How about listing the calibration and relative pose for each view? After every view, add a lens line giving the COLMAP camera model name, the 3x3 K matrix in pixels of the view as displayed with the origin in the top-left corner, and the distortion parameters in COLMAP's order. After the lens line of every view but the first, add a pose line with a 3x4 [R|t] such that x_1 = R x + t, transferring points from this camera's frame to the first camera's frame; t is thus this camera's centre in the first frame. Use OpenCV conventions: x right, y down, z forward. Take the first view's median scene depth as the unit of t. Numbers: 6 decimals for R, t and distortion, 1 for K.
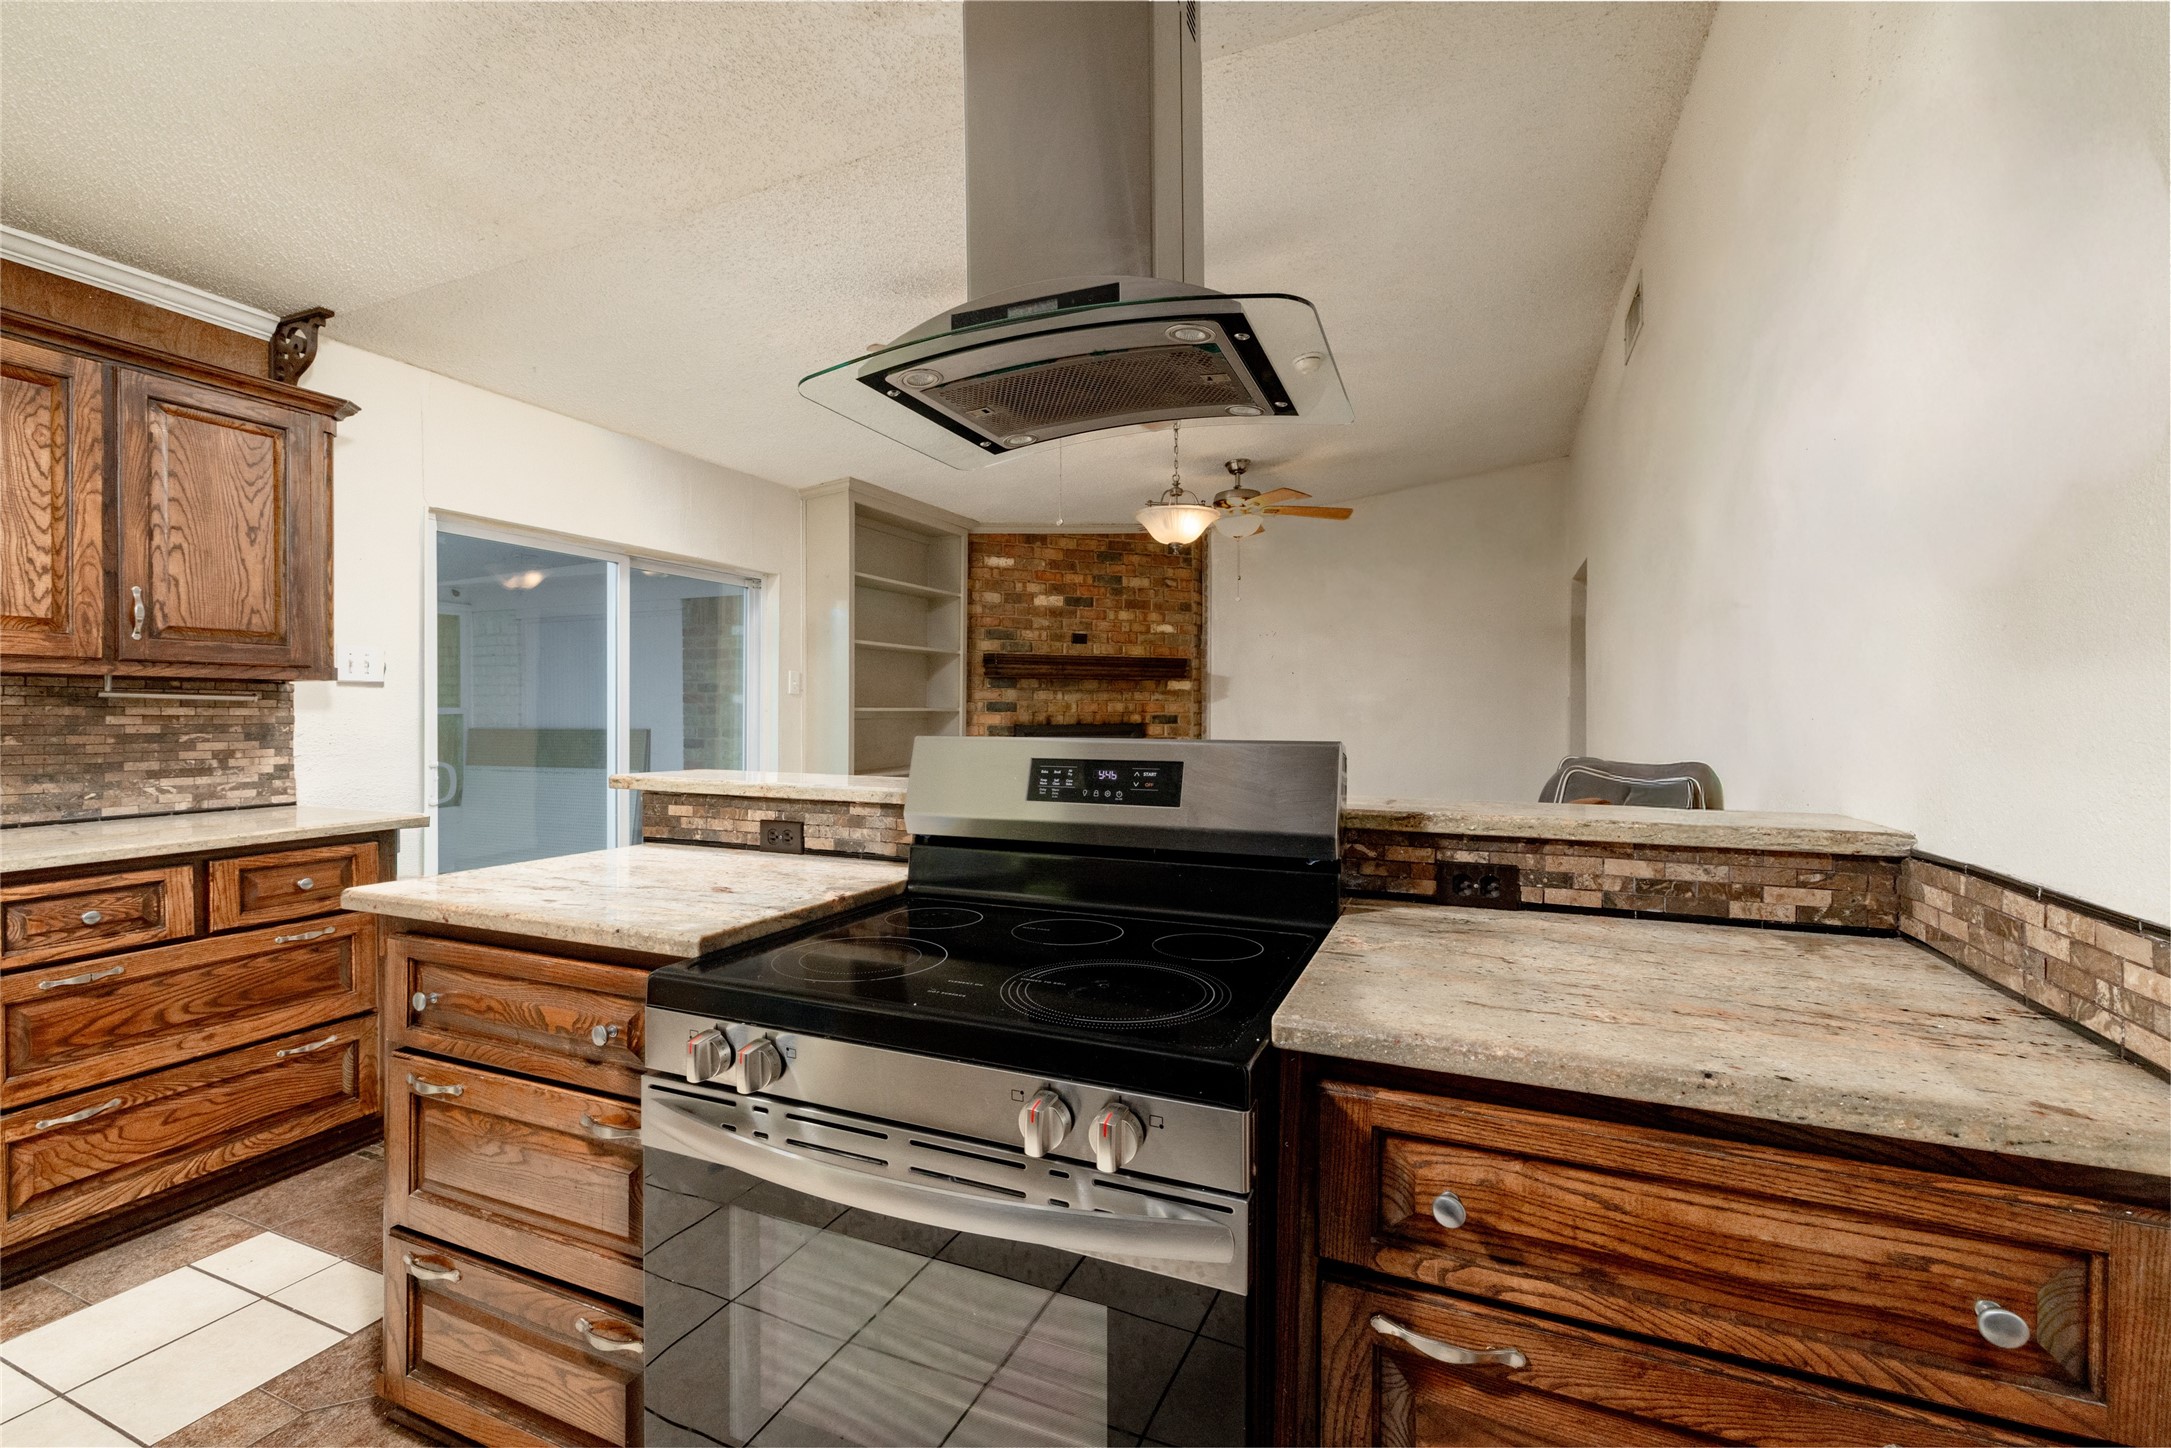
lens RADIAL K [[930.6, 0, 1085.2], [0, 930.6, 717.7], [0, 0, 1]] dist [-0.004373, 0.002386]
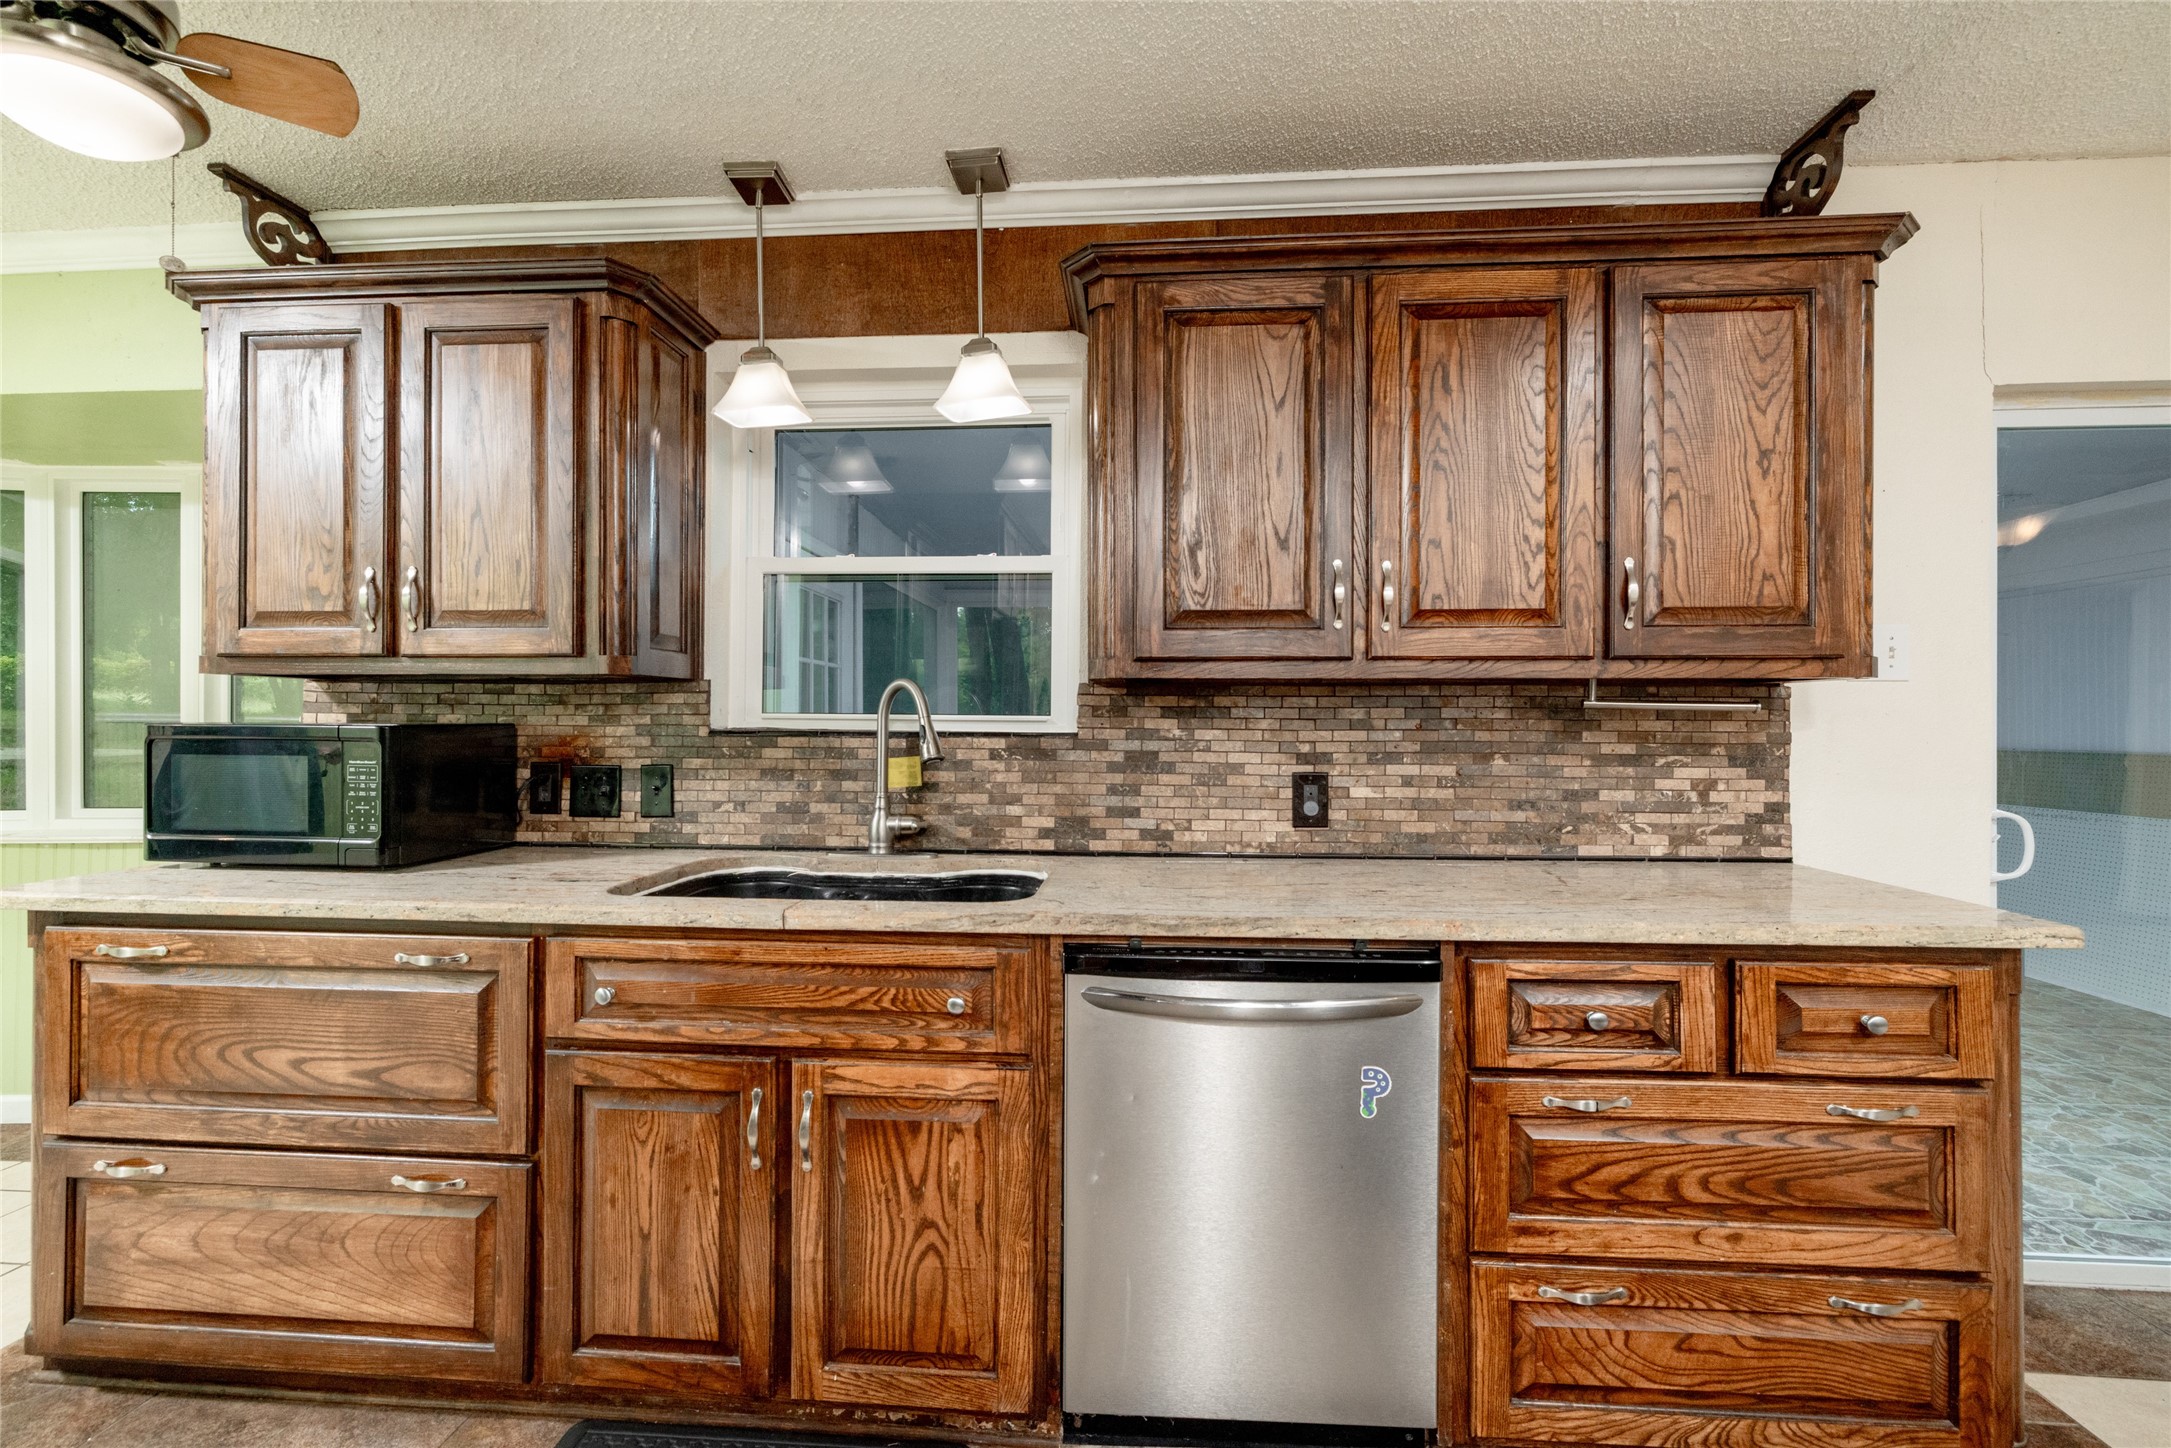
lens RADIAL K [[930.6, 0, 1078.5], [0, 930.6, 720.9], [0, 0, 1]] dist [-0.004373, 0.002386]
pose [[0.323173, -0.001298, -0.946339, -0.422734], [-0.007987, 0.999960, -0.004099, -0.004384], [0.946306, 0.008883, 0.323150, 0.317850]]
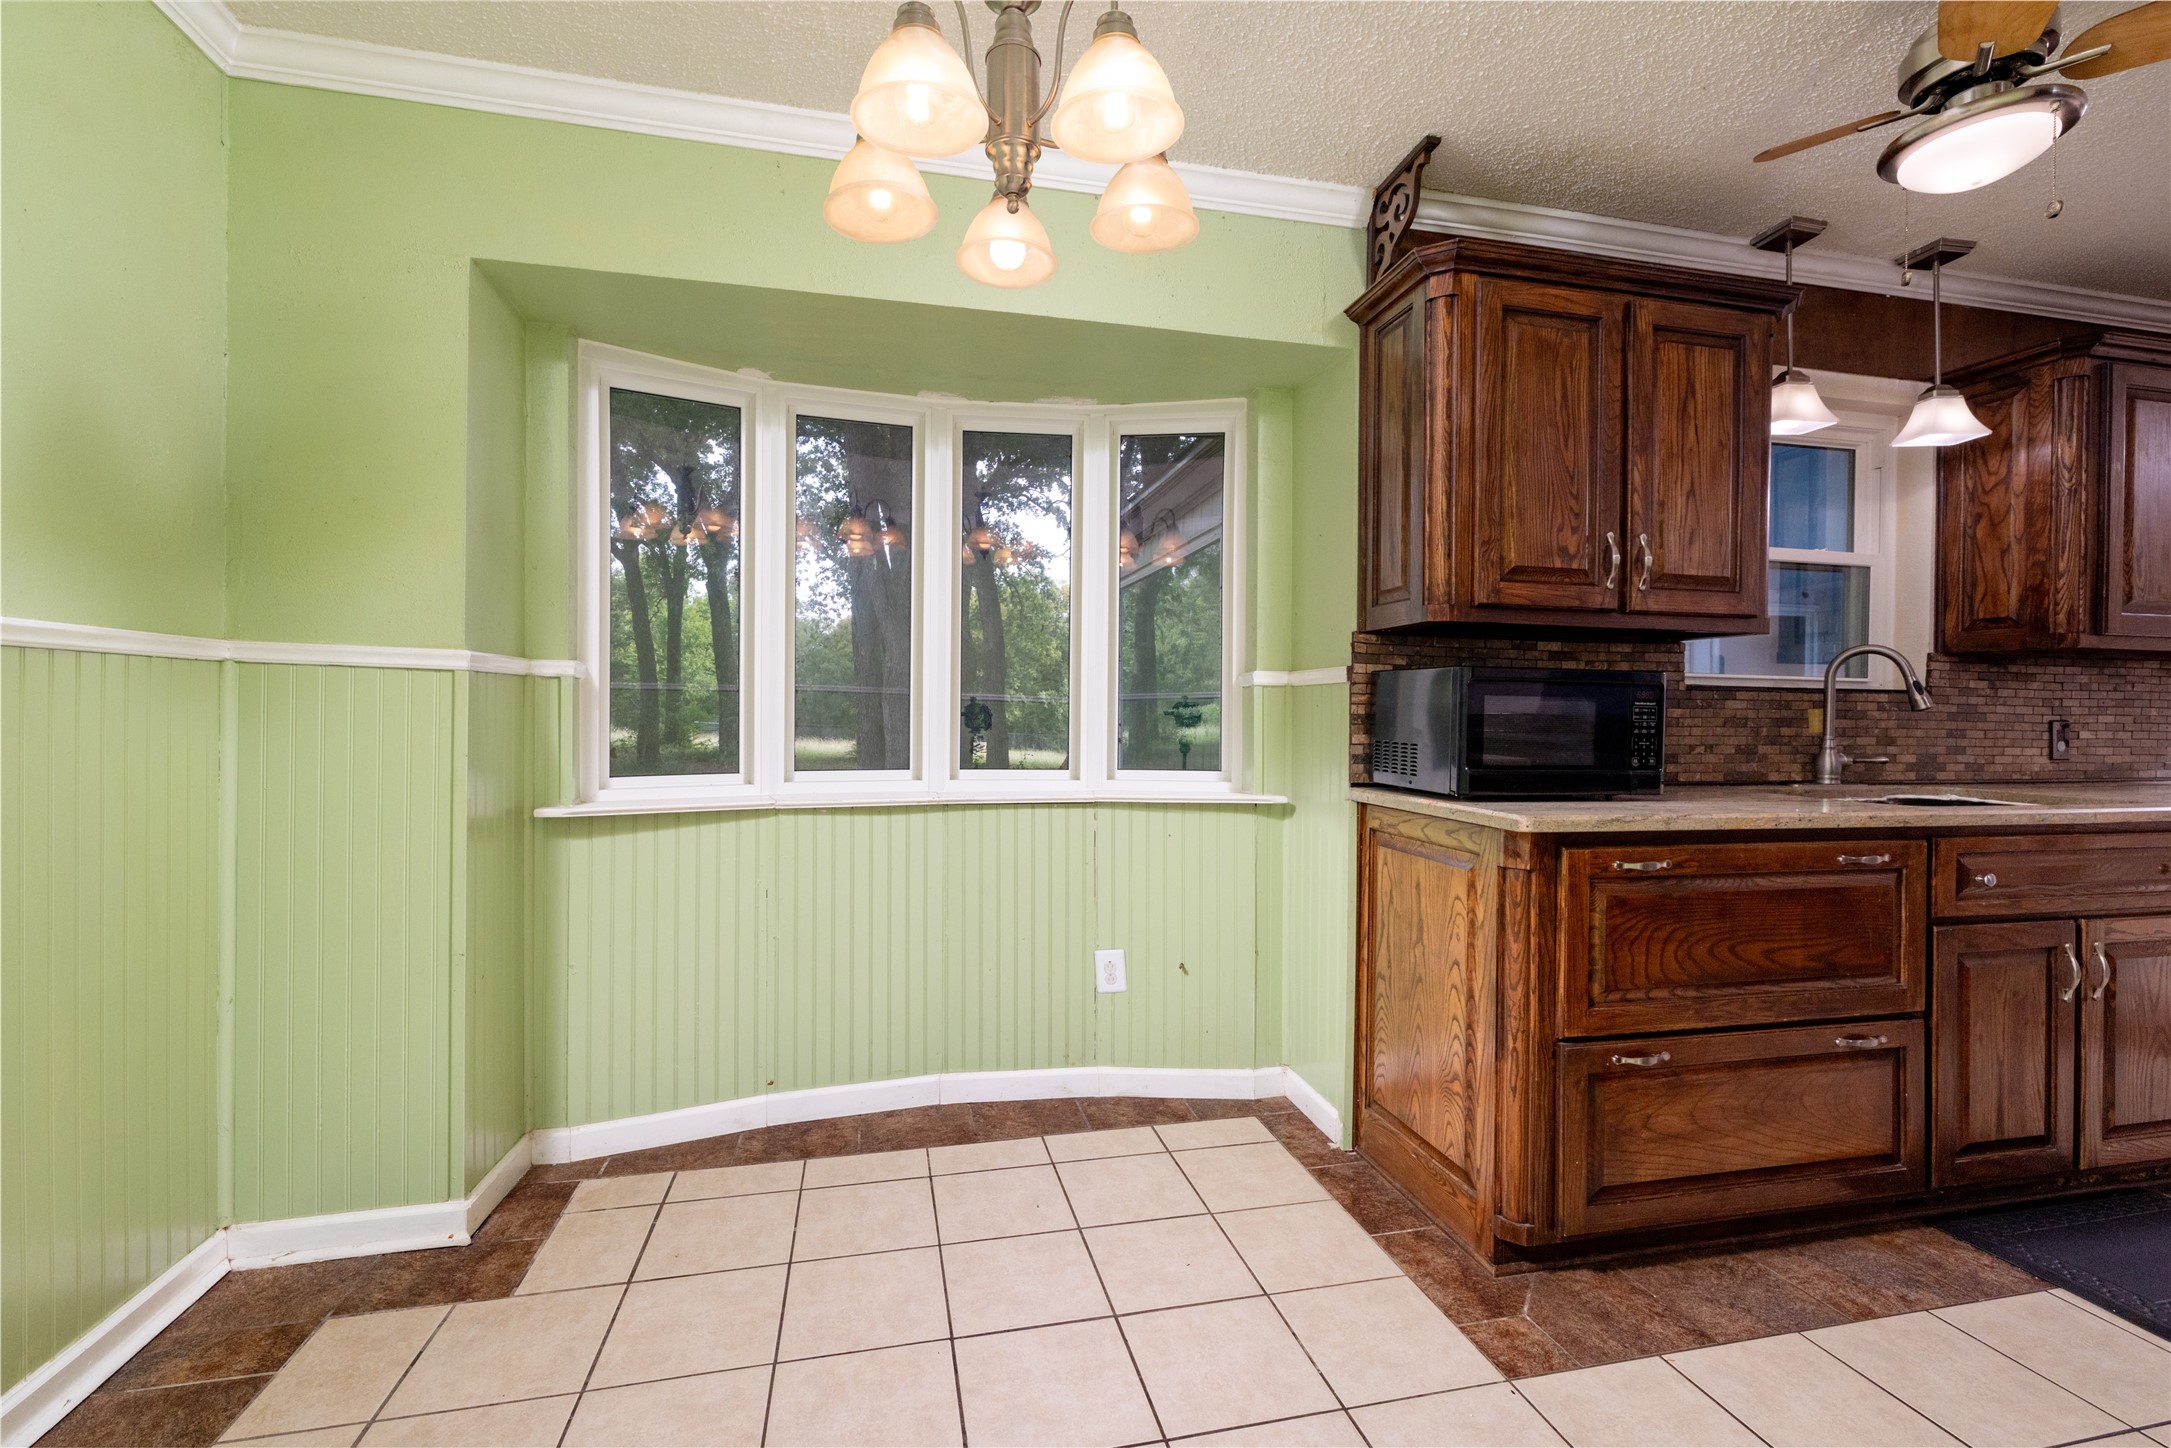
lens RADIAL K [[930.6, 0, 1074.9], [0, 930.6, 718.3], [0, 0, 1]] dist [-0.004373, 0.002386]
pose [[0.584568, 0.007667, -0.811308, -0.908905], [-0.013025, 0.999915, 0.000064, 0.048105], [0.811240, 0.010530, 0.584618, -0.854387]]
